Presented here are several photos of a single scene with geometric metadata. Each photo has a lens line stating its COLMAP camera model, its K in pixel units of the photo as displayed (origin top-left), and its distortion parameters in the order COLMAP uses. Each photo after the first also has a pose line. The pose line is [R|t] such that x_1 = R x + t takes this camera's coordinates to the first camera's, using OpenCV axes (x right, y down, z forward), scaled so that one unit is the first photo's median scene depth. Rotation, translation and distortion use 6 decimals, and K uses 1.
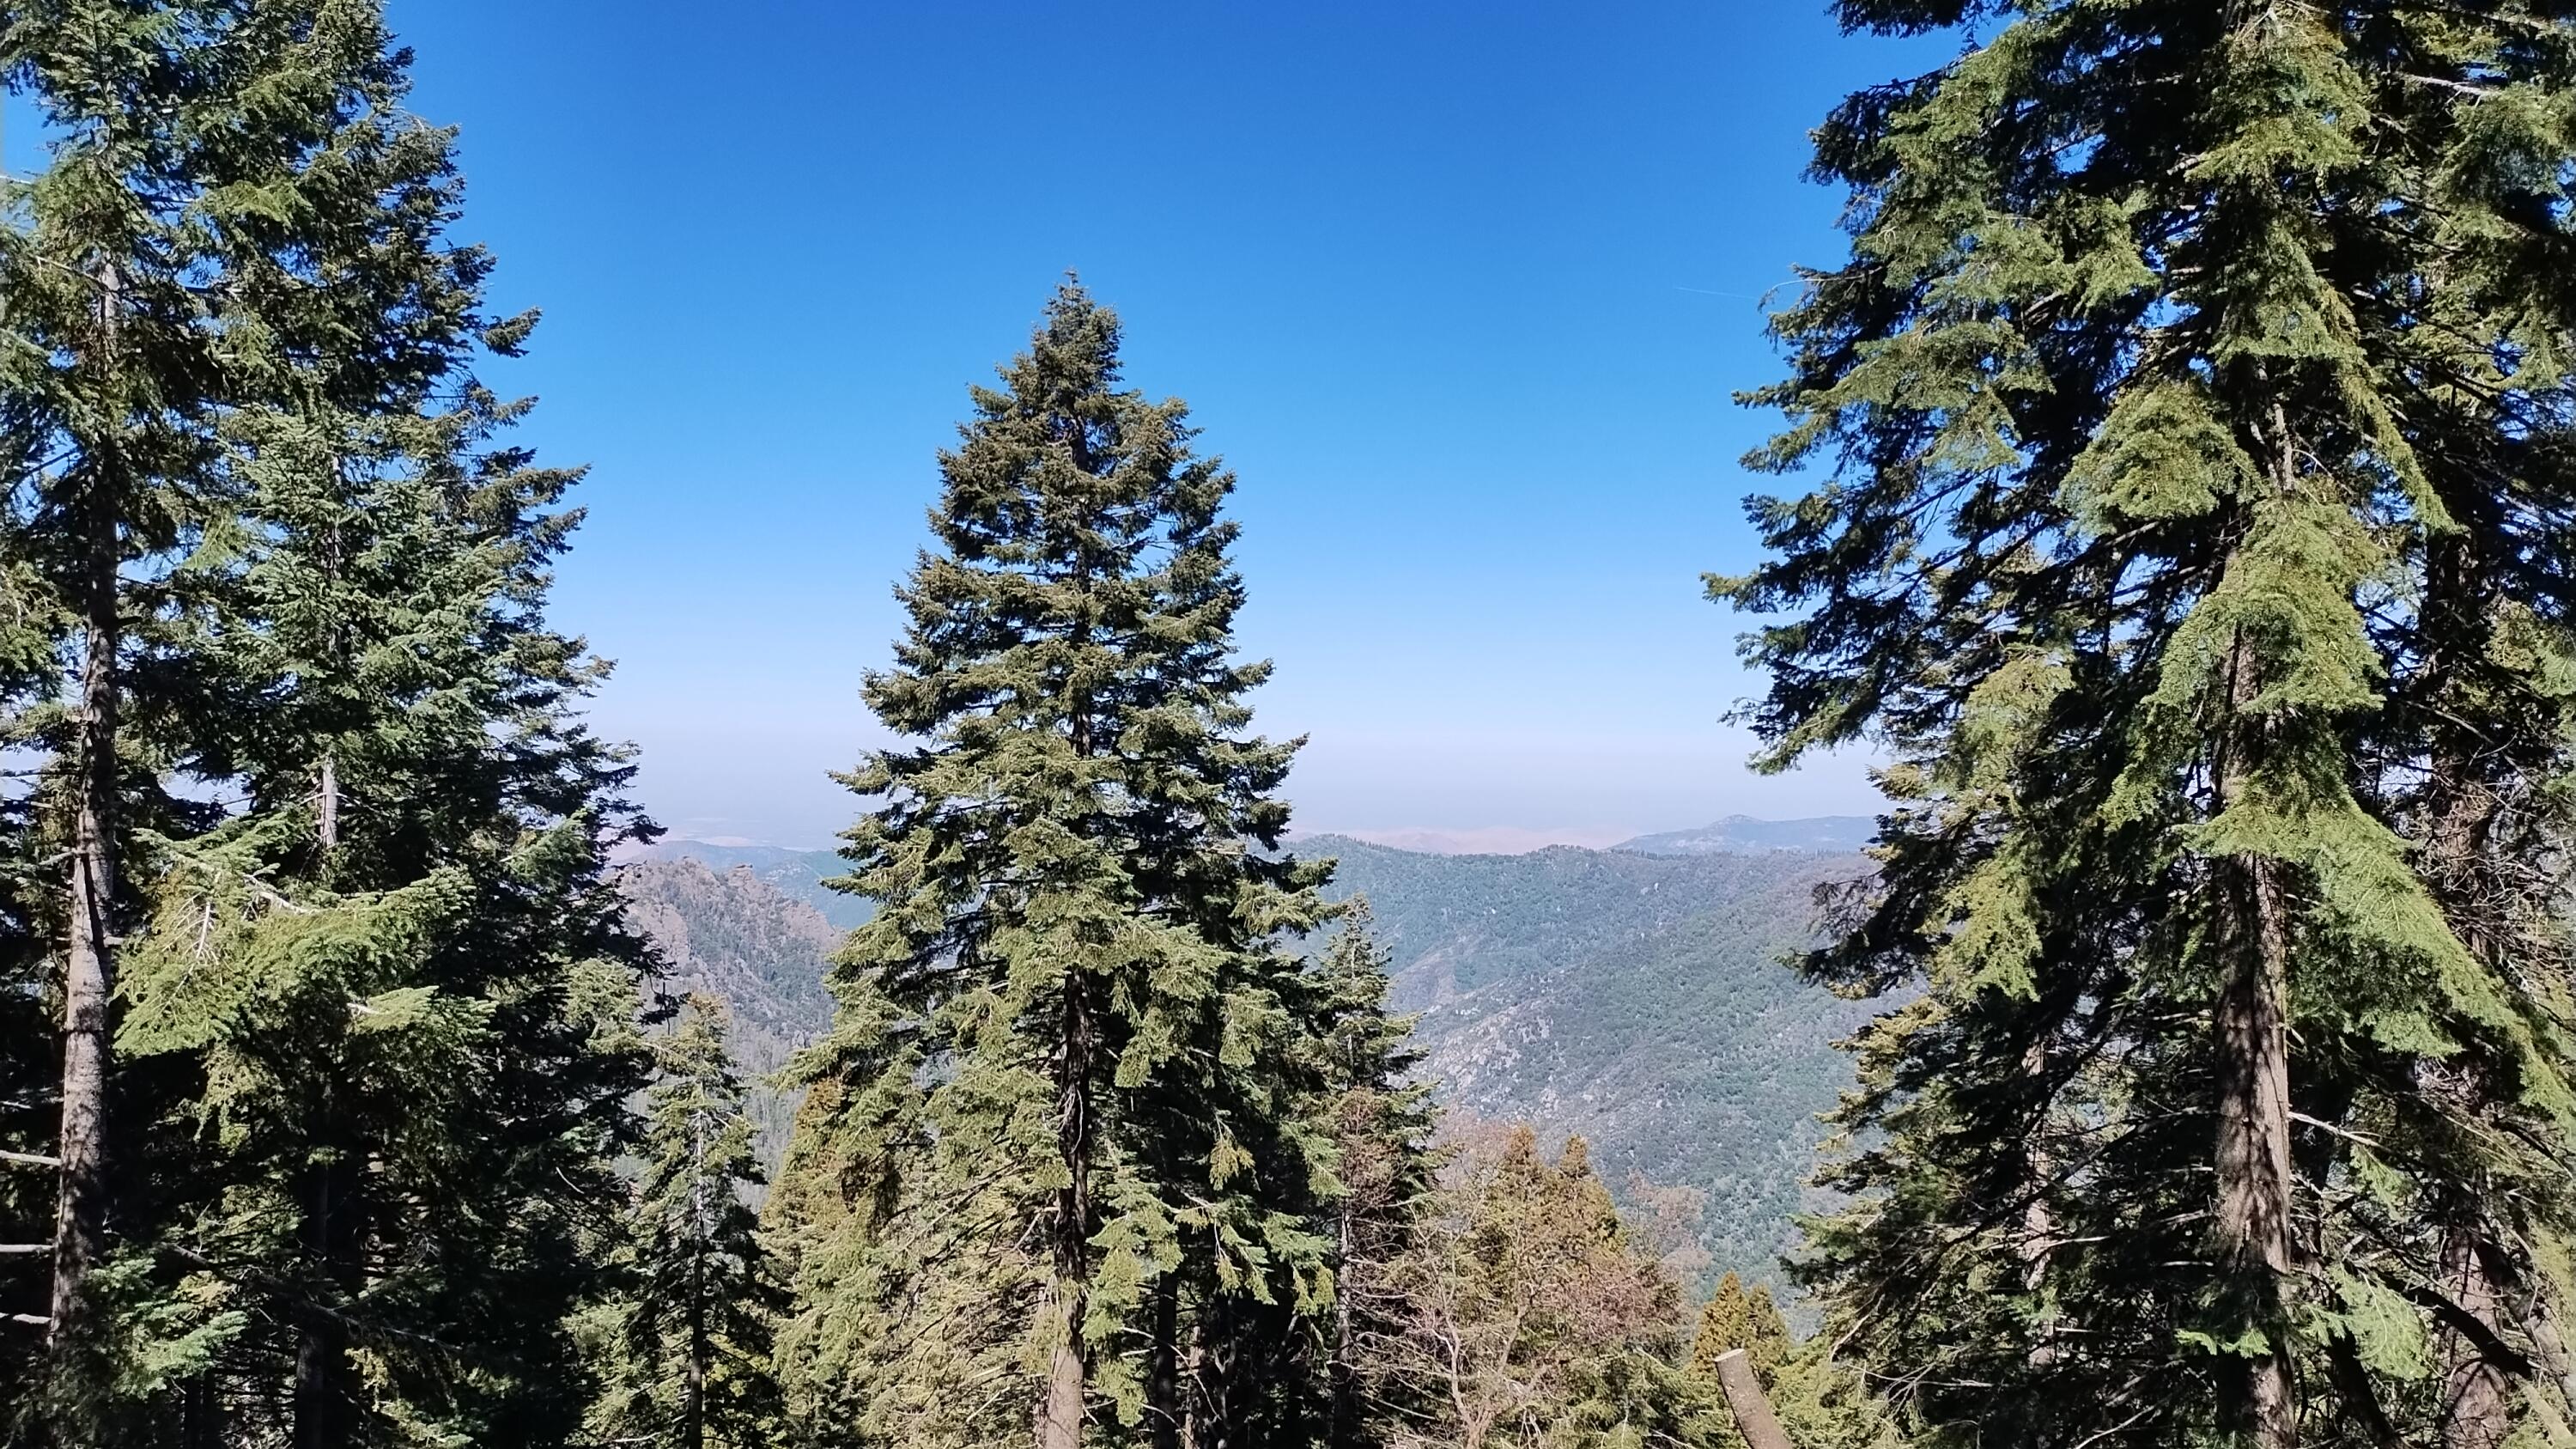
lens RADIAL K [[1898.6, 0, 1289.1], [0, 1898.6, 719.4], [0, 0, 1]] dist [0.076166, -0.099228]
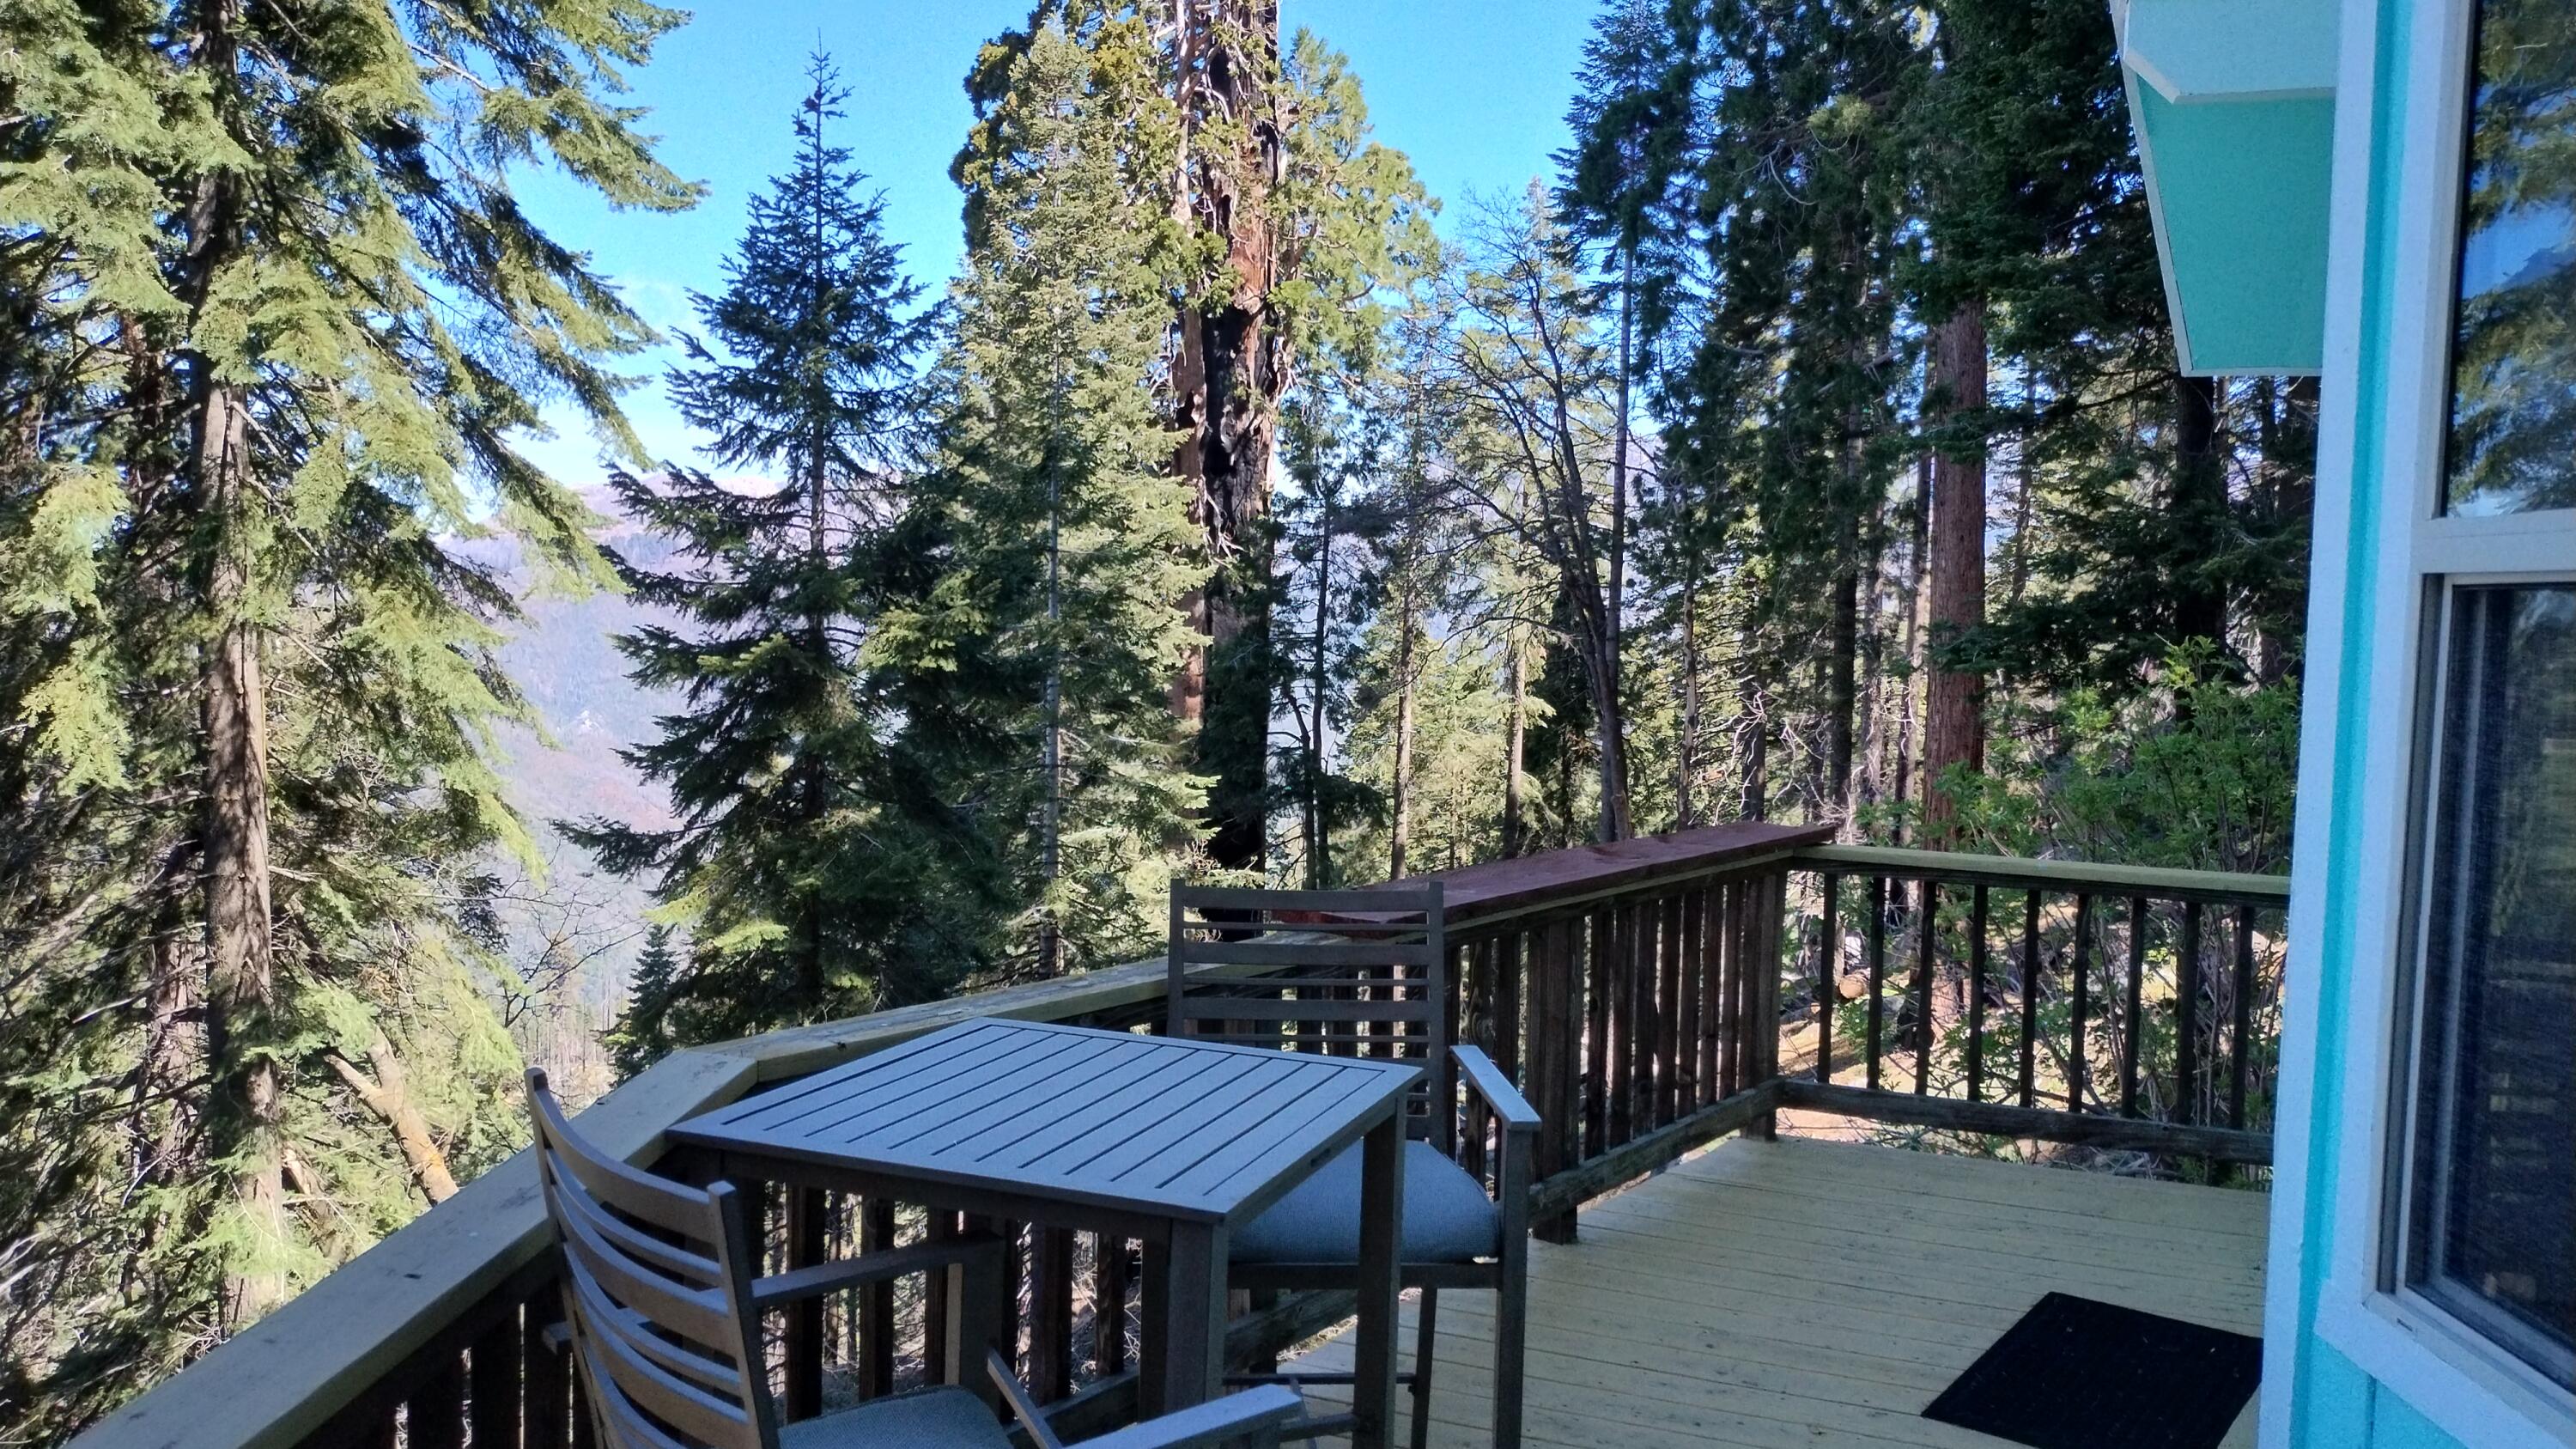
lens RADIAL K [[1934.2, 0, 1288.0], [0, 1934.2, 724.5], [0, 0, 1]] dist [0.082888, -0.132400]
pose [[0.328960, -0.069939, 0.941750, -0.425861], [-0.028711, 0.996052, 0.084001, -0.005416], [-0.943907, -0.054672, 0.325653, -0.002252]]
